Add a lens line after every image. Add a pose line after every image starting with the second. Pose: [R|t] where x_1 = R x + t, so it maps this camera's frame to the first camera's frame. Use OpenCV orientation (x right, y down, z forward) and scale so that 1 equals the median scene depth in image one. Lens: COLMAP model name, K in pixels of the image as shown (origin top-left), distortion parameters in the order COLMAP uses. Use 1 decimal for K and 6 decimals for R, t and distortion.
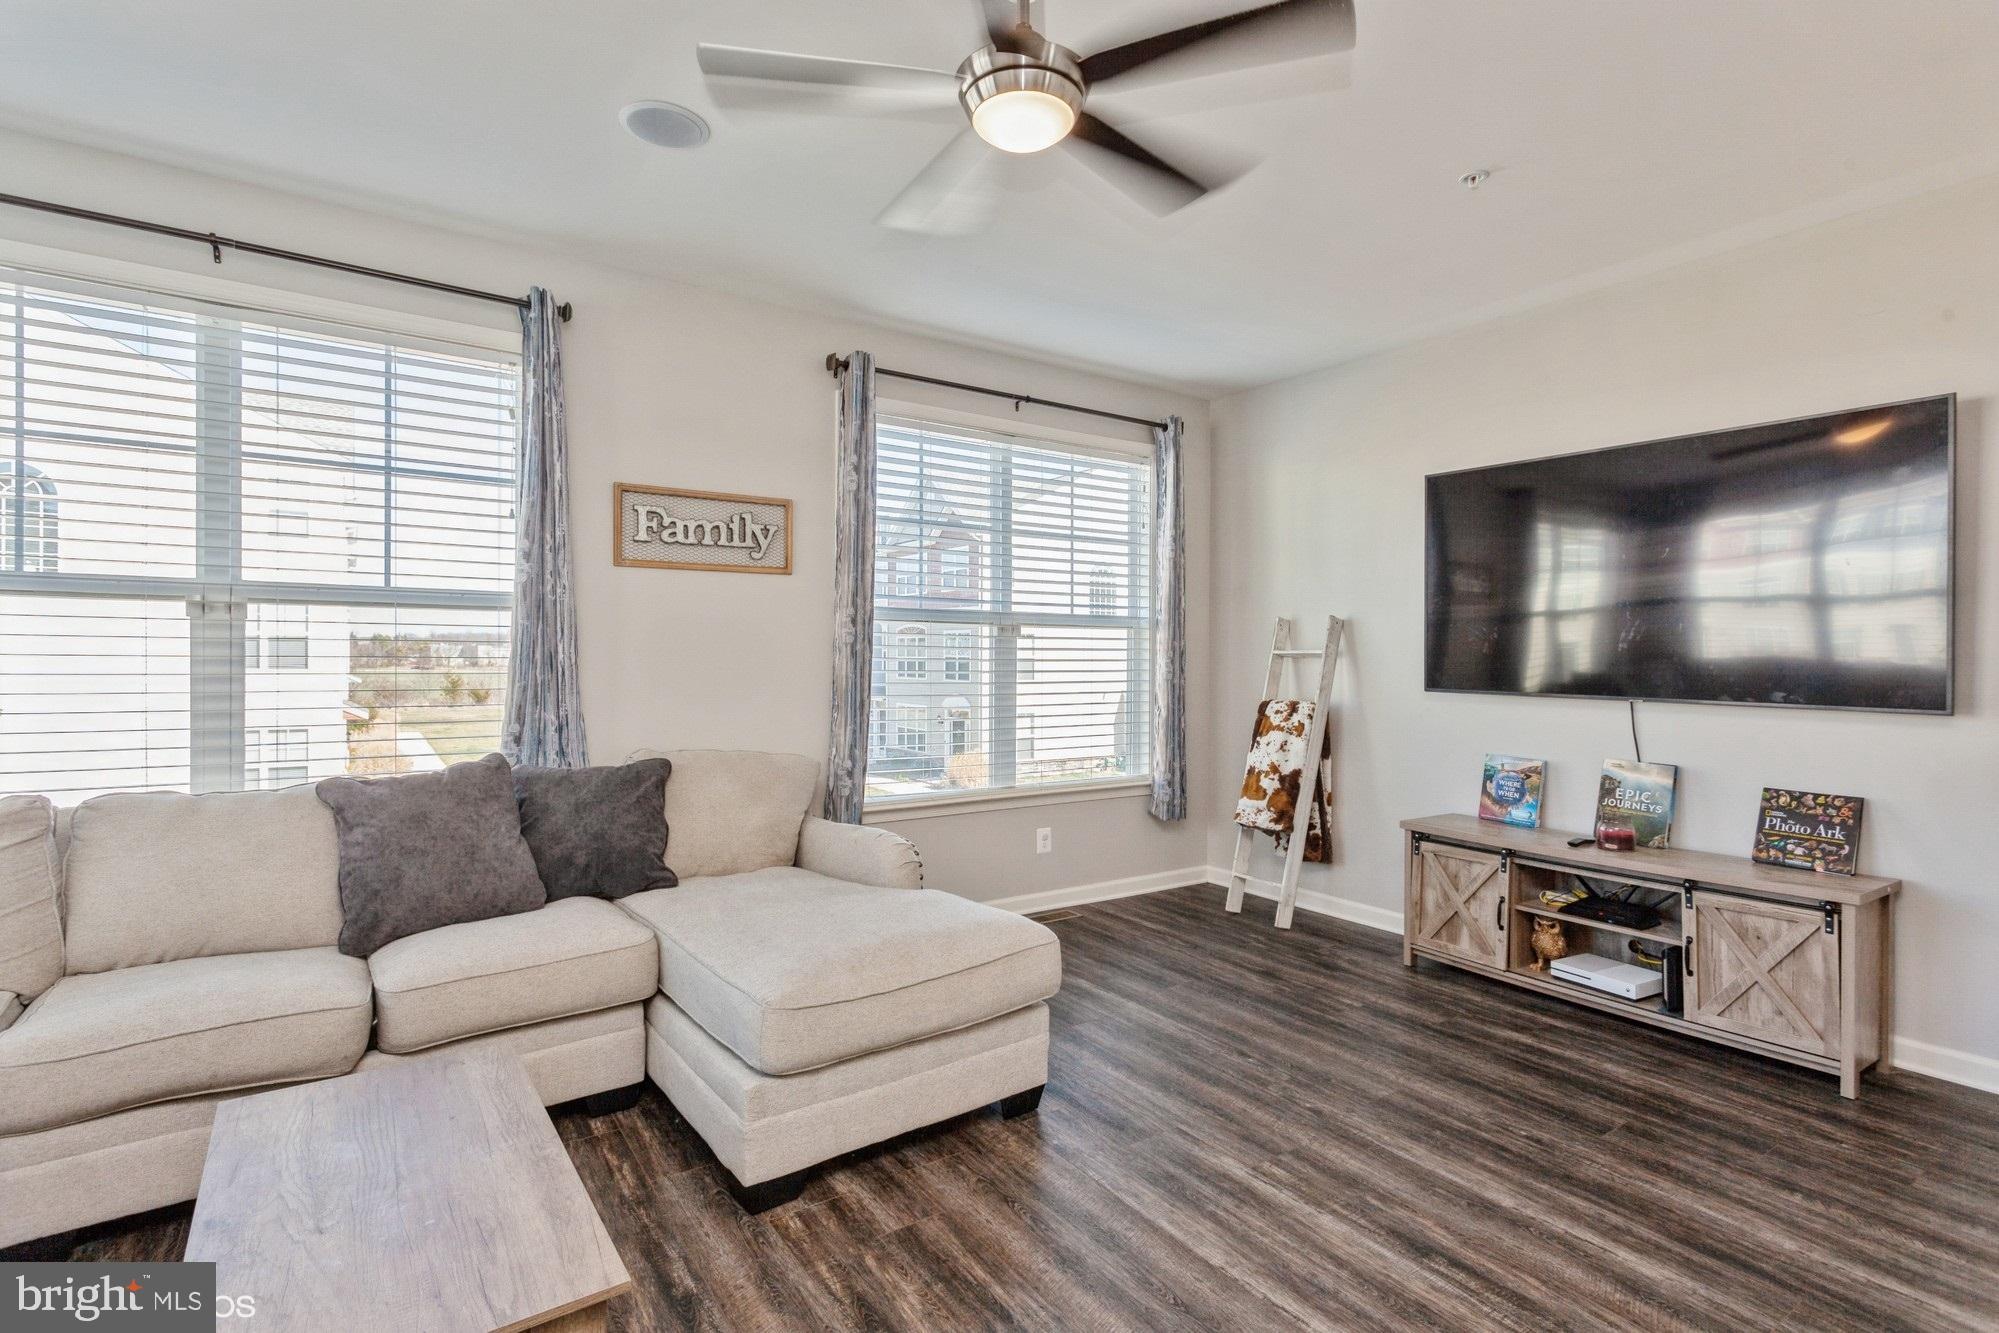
lens RADIAL K [[957.8, 0, 1002.8], [0, 957.8, 645.7], [0, 0, 1]] dist [0.001364, 0.001449]
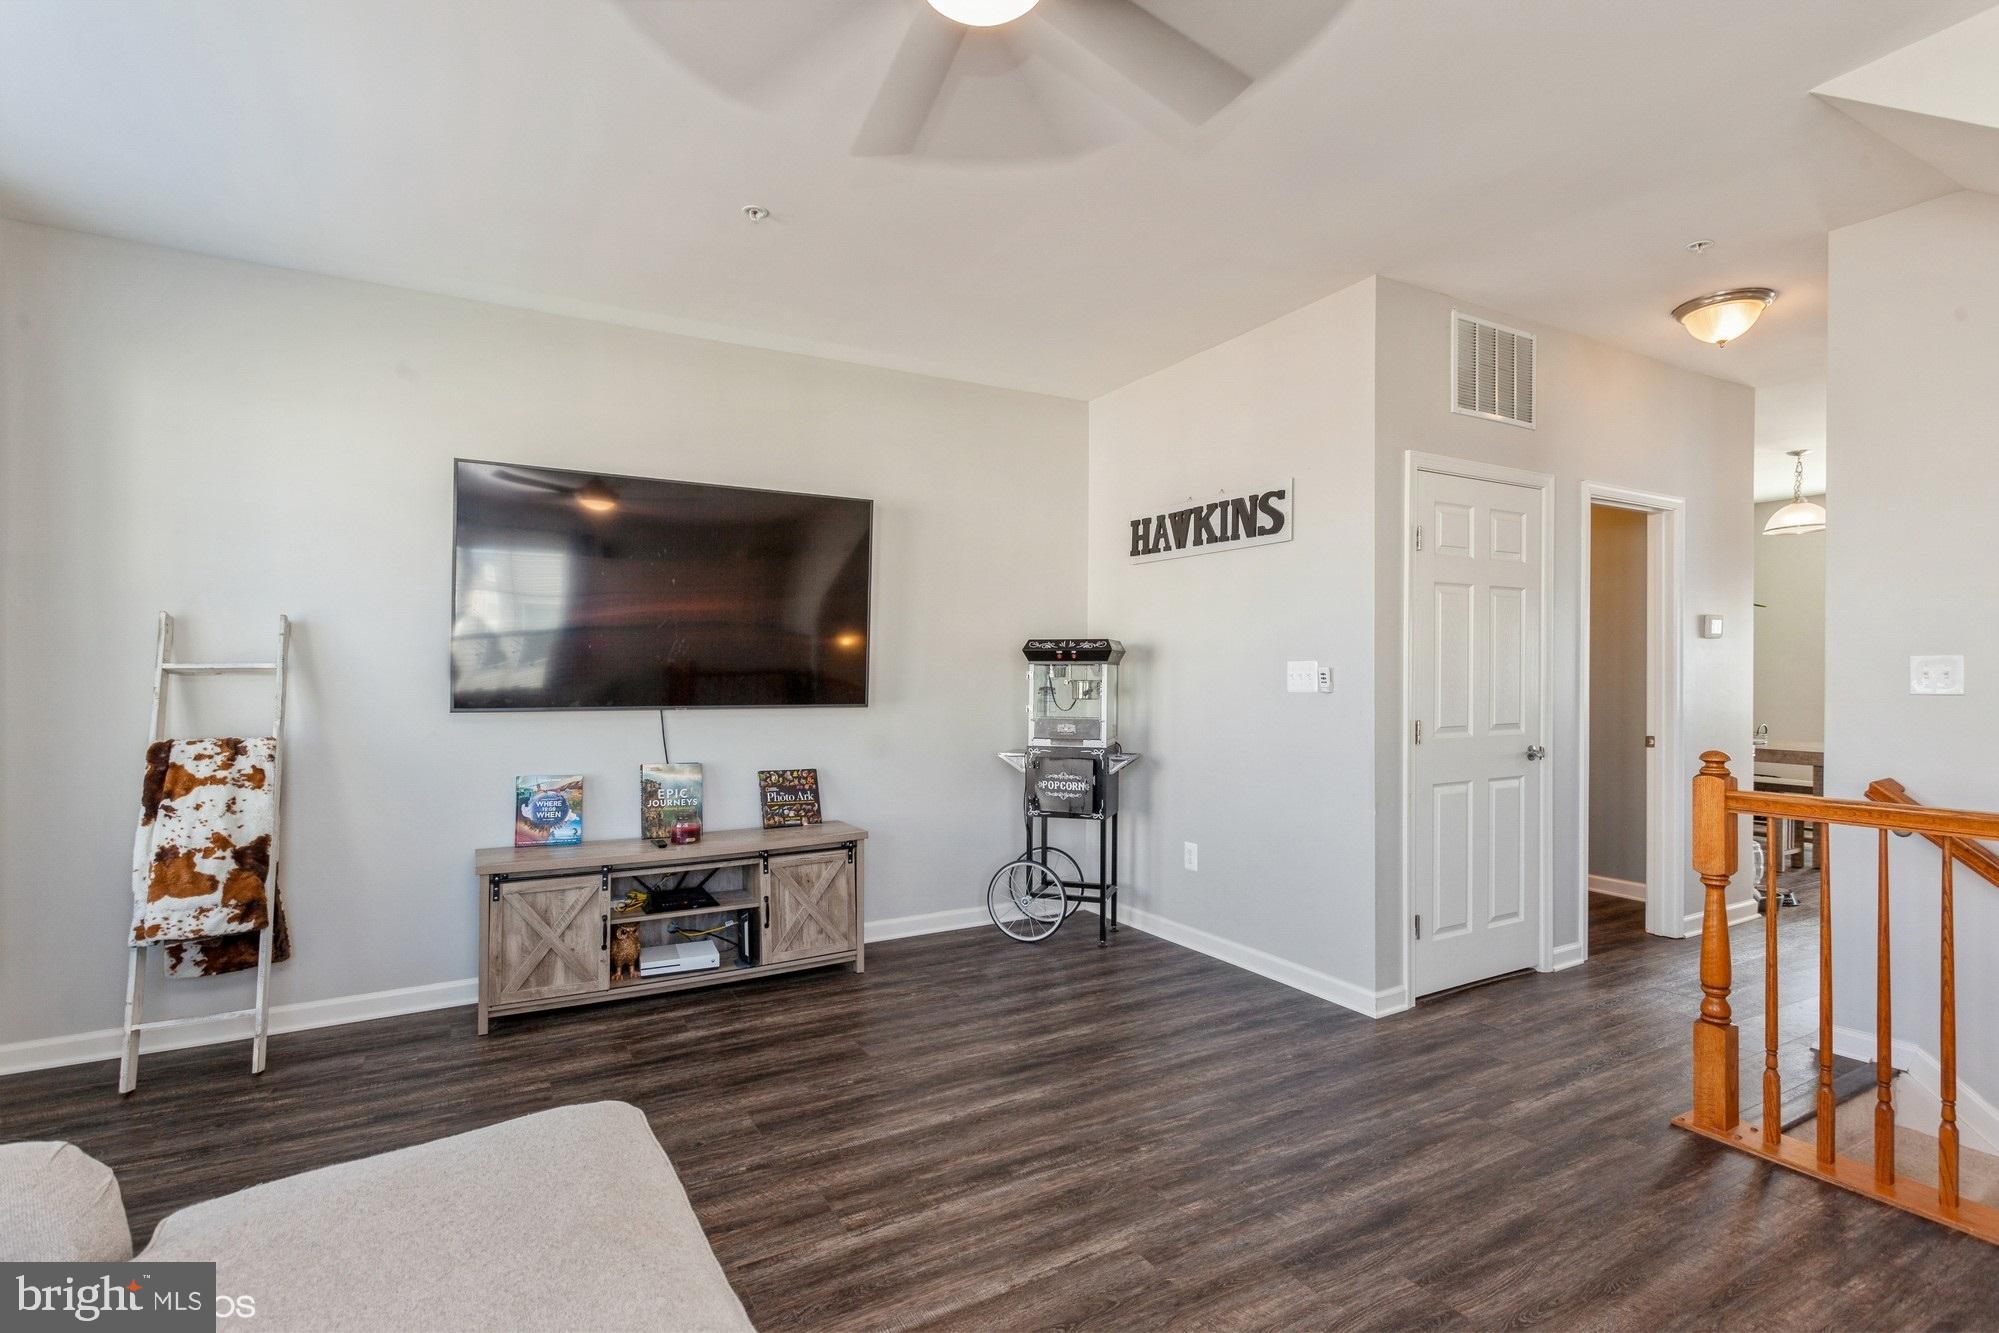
lens RADIAL K [[957.8, 0, 996.6], [0, 957.8, 668.4], [0, 0, 1]] dist [0.001364, 0.001449]
pose [[0.080891, -0.001308, 0.996722, -0.432283], [-0.006507, 0.999977, 0.001841, 0.004885], [-0.996702, -0.006635, 0.080881, 0.535498]]
